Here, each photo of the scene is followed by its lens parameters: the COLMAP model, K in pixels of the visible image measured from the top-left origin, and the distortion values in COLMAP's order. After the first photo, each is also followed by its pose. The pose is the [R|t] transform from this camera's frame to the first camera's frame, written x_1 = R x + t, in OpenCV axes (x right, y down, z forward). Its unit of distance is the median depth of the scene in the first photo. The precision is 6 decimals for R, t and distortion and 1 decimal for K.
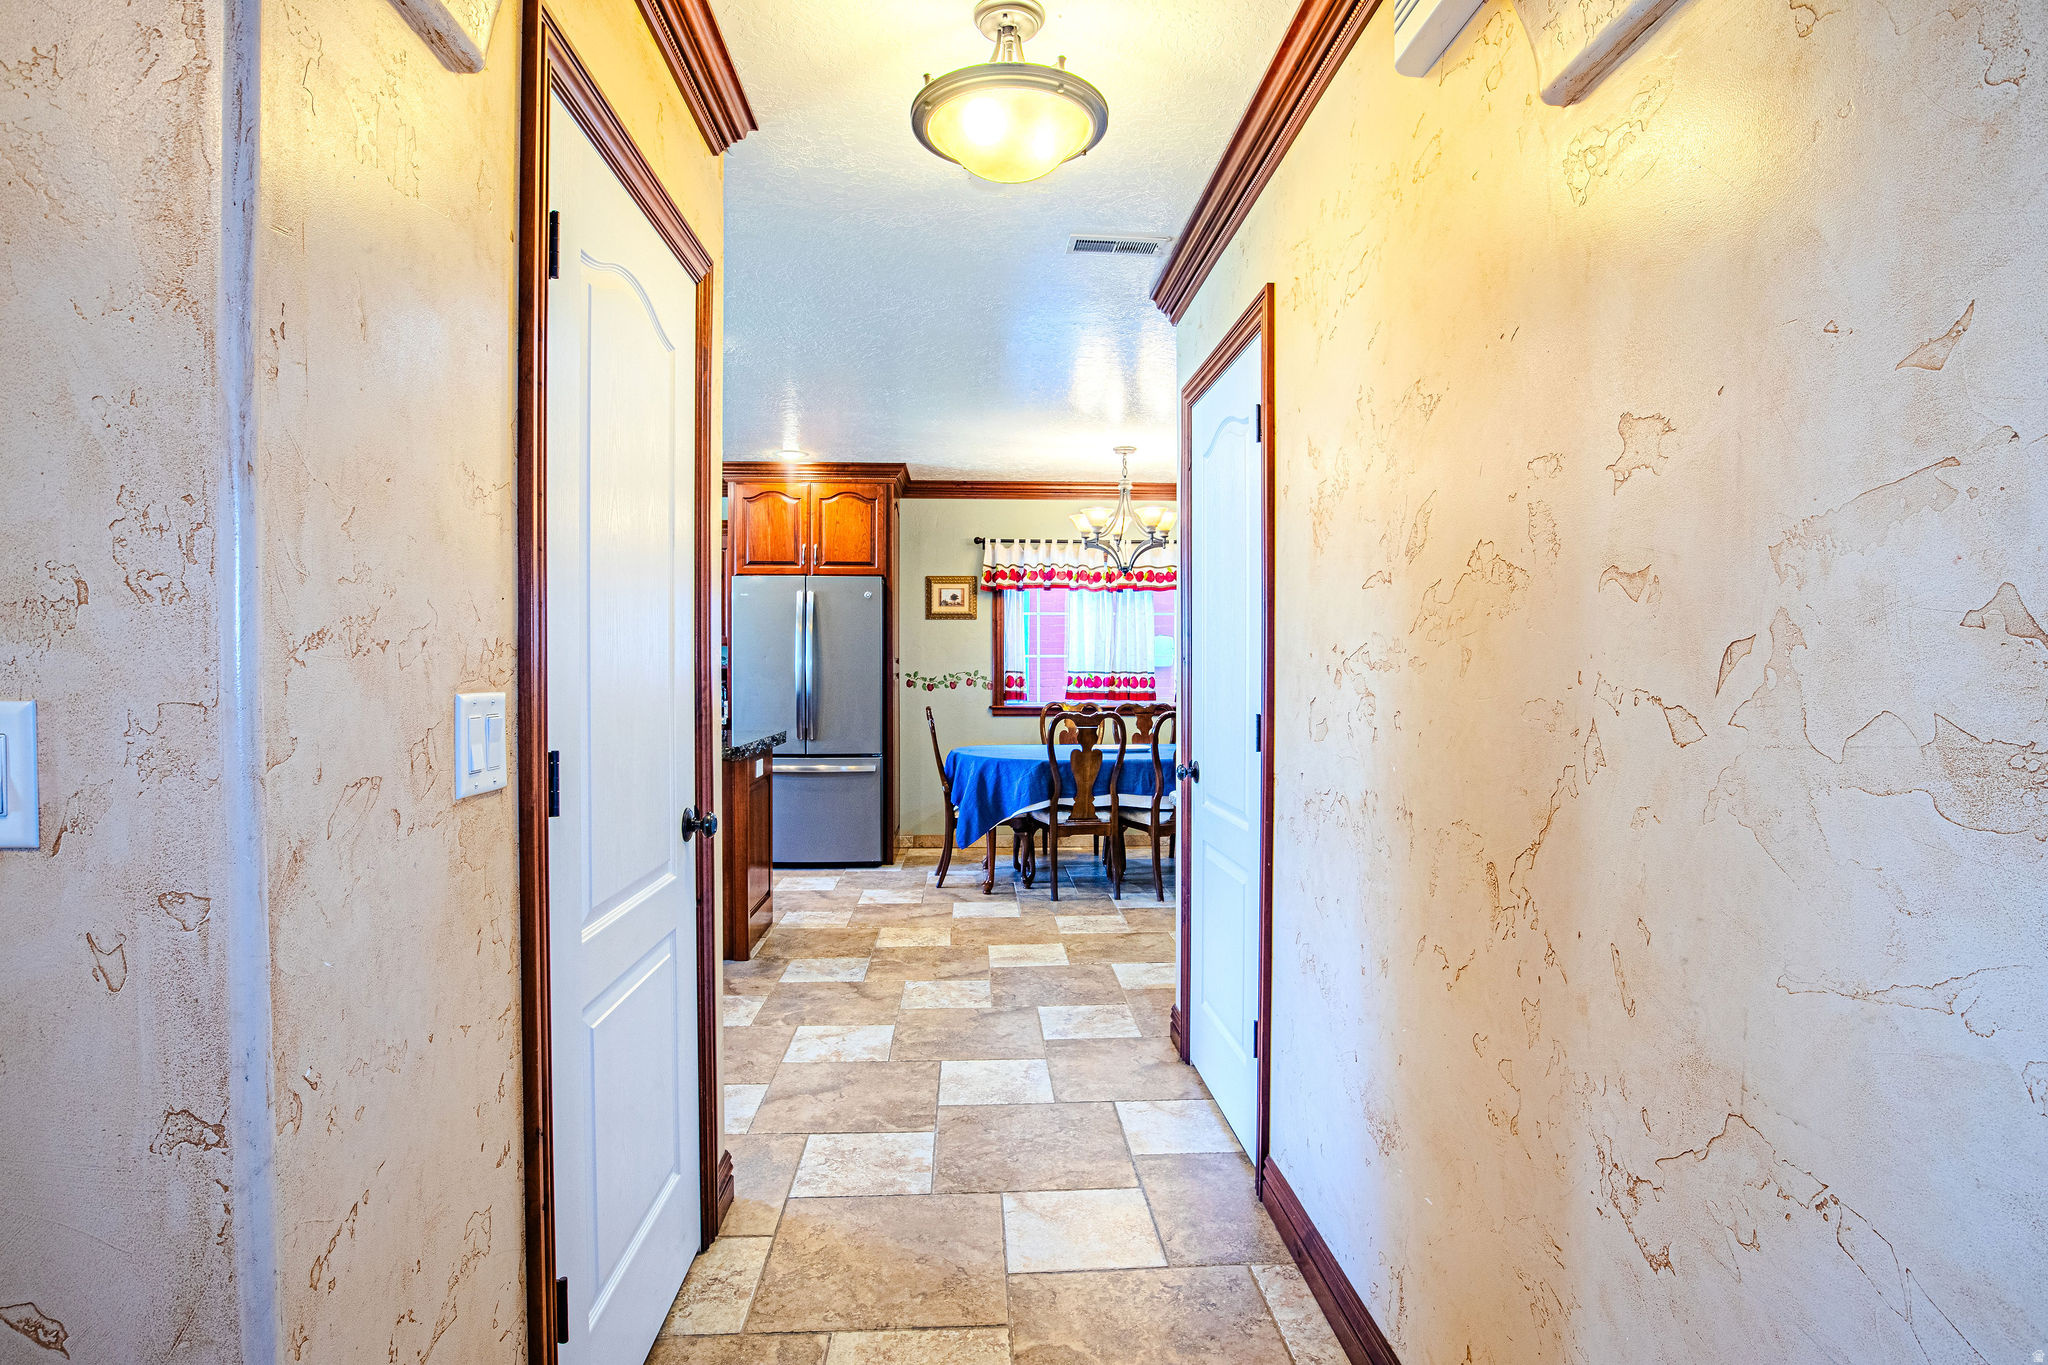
lens RADIAL K [[1036.6, 0, 1018.8], [0, 1036.6, 687.5], [0, 0, 1]] dist [-0.041031, 0.009868]
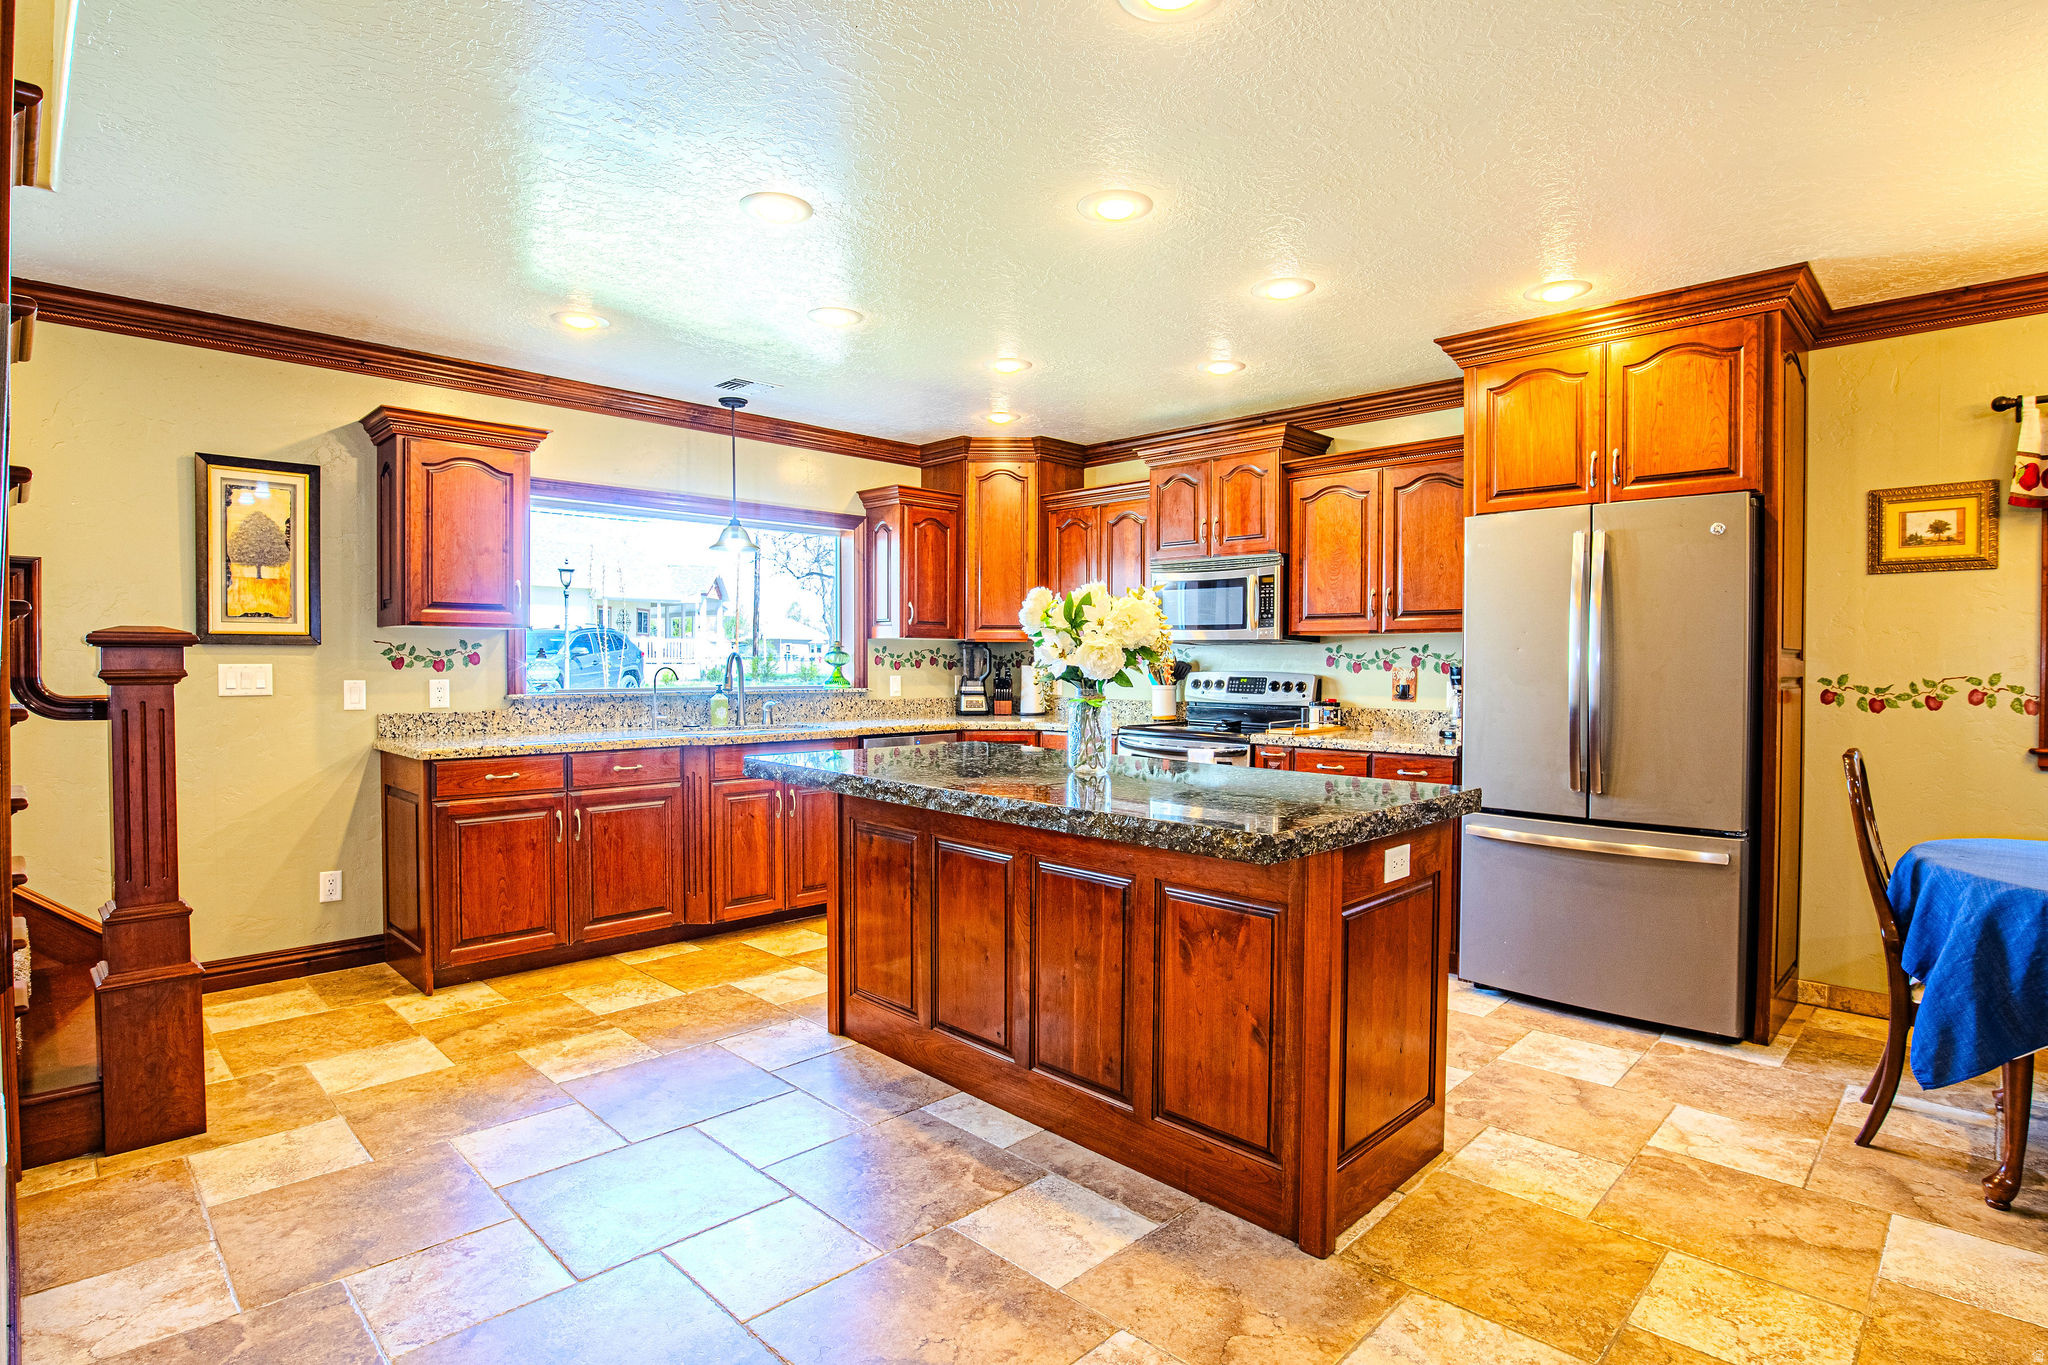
lens RADIAL K [[1036.6, 0, 1025.3], [0, 1036.6, 677.8], [0, 0, 1]] dist [-0.041031, 0.009868]
pose [[0.677954, 0.013617, -0.734978, -0.003060], [-0.018035, 0.999836, 0.001888, -0.008246], [0.734883, 0.011975, 0.678088, 0.393019]]
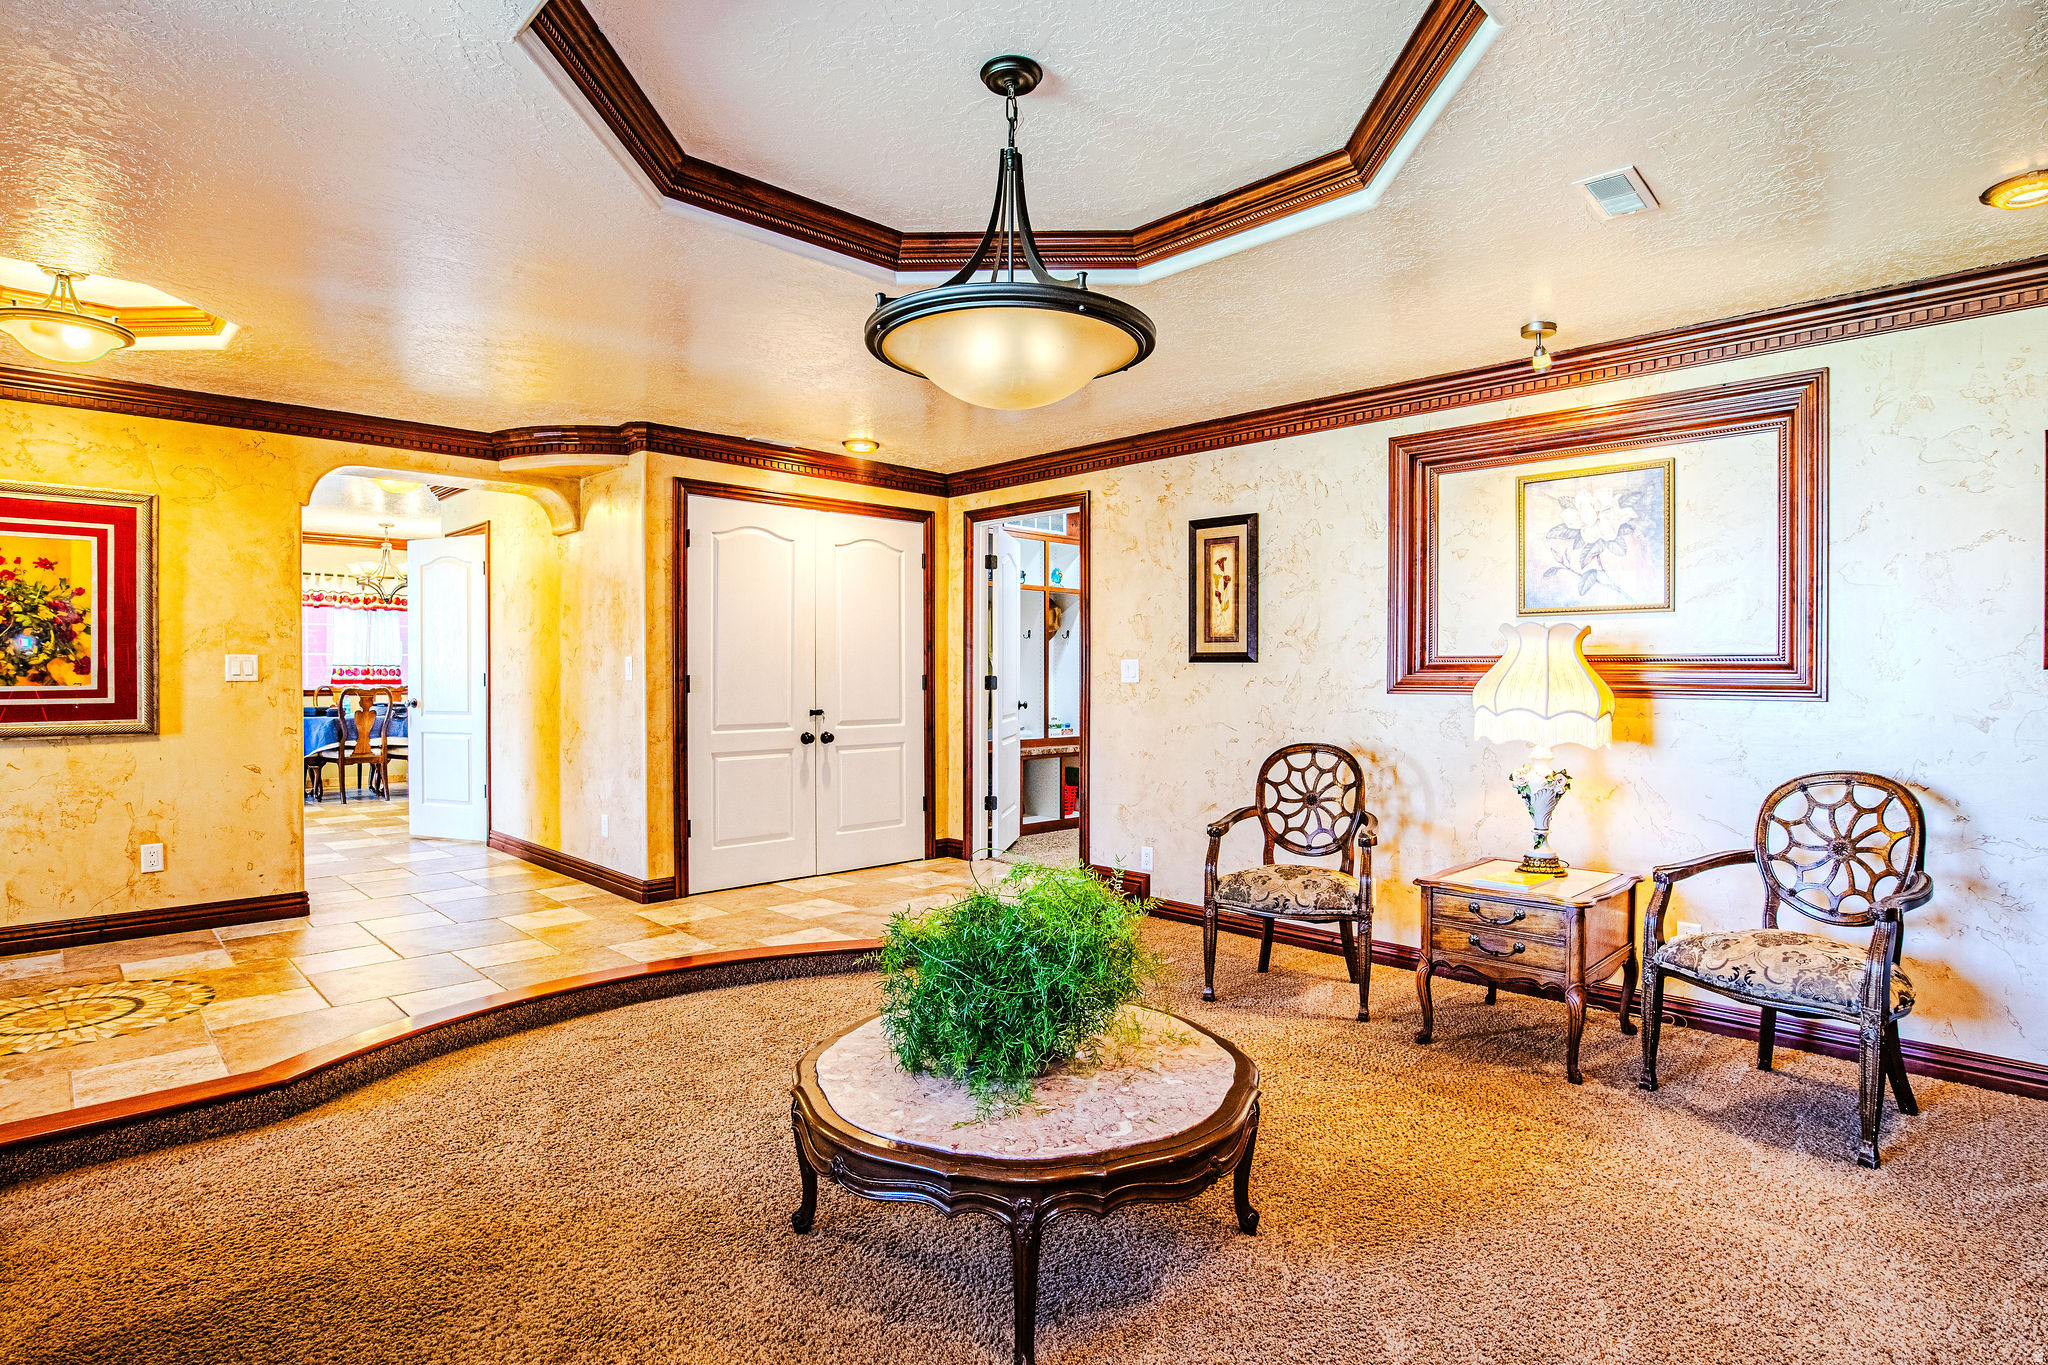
lens RADIAL K [[1036.6, 0, 1020.3], [0, 1036.6, 673.7], [0, 0, 1]] dist [-0.041031, 0.009868]
pose [[0.747660, -0.000891, 0.664081, -0.203794], [0.013214, 0.999821, -0.013535, 0.032716], [-0.663950, 0.018894, 0.747538, -0.787492]]
